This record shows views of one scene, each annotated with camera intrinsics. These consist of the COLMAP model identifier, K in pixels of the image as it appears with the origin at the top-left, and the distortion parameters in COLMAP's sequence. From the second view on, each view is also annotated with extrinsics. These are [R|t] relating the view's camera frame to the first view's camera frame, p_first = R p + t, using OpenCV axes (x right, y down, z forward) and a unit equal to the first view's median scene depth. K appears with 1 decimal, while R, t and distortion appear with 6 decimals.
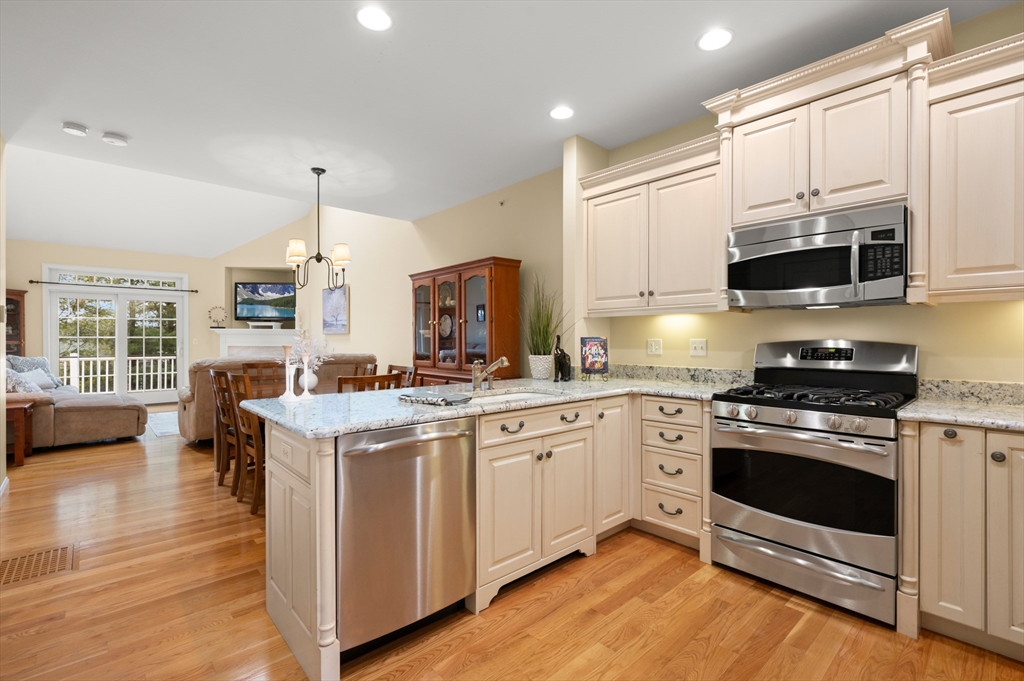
lens RADIAL K [[462.1, 0, 516.1], [0, 462.1, 339.9], [0, 0, 1]] dist [-0.003808, 0.000800]
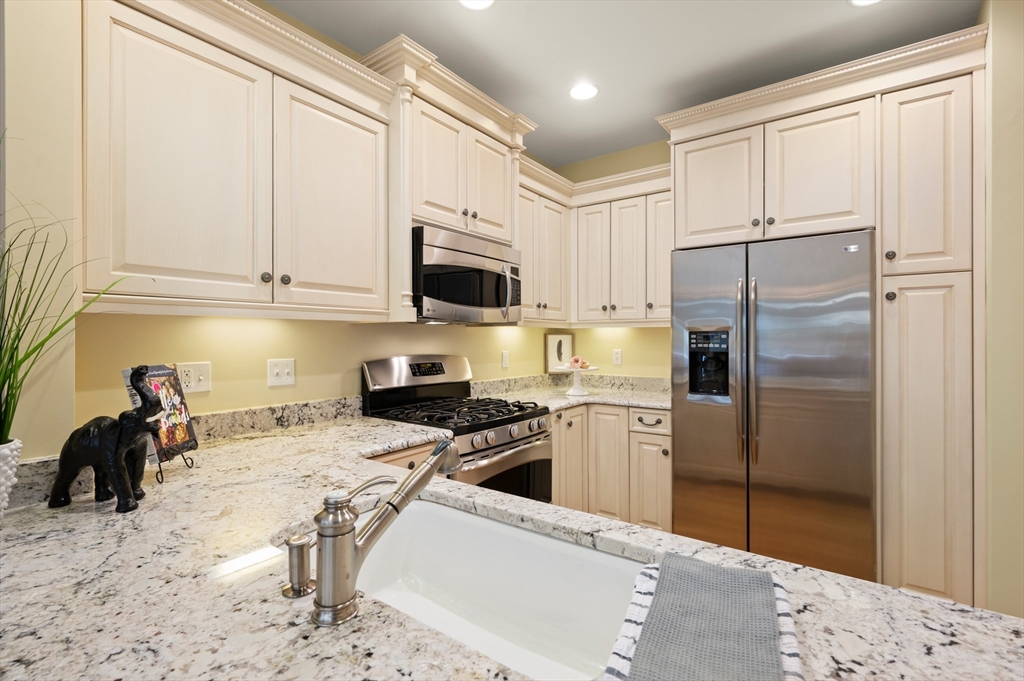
lens RADIAL K [[462.1, 0, 516.8], [0, 462.1, 340.9], [0, 0, 1]] dist [-0.003808, 0.000800]
pose [[-0.195852, -0.002727, 0.980630, -0.177570], [0.005947, 0.999974, 0.003969, -0.016930], [-0.980615, 0.006609, -0.195831, 0.497851]]
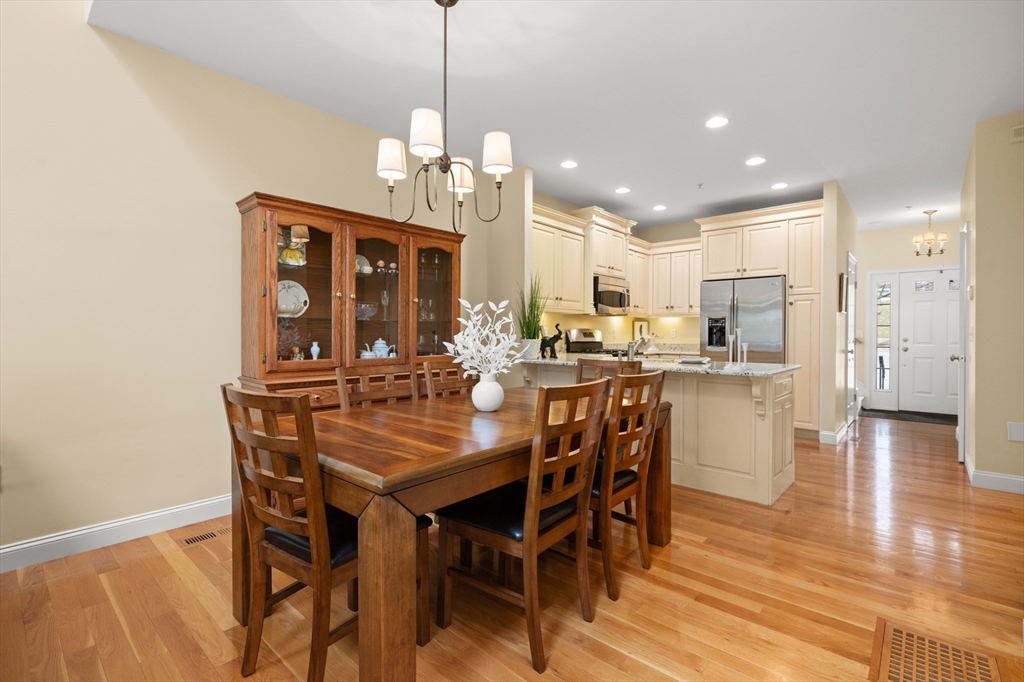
lens RADIAL K [[462.1, 0, 515.9], [0, 462.1, 336.4], [0, 0, 1]] dist [-0.003808, 0.000800]
pose [[-0.100779, -0.003914, 0.994901, -0.772104], [0.000051, 0.999992, 0.003939, 0.014409], [-0.994909, 0.000448, -0.100778, 0.784432]]
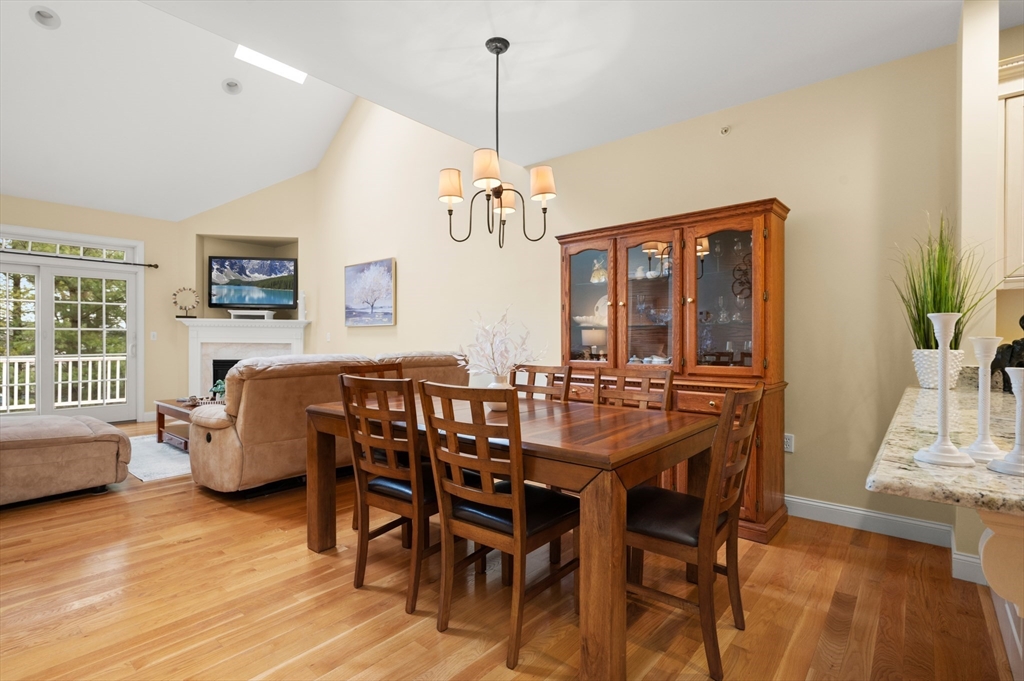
lens RADIAL K [[490.9, 0, 516.4], [0, 490.9, 340.2], [0, 0, 1]] dist [-0.008816, 0.003297]
pose [[0.991652, 0.001901, 0.128932, -0.391363], [-0.001861, 0.999998, -0.000435, 0.015055], [-0.128933, 0.000191, 0.991653, 0.291206]]
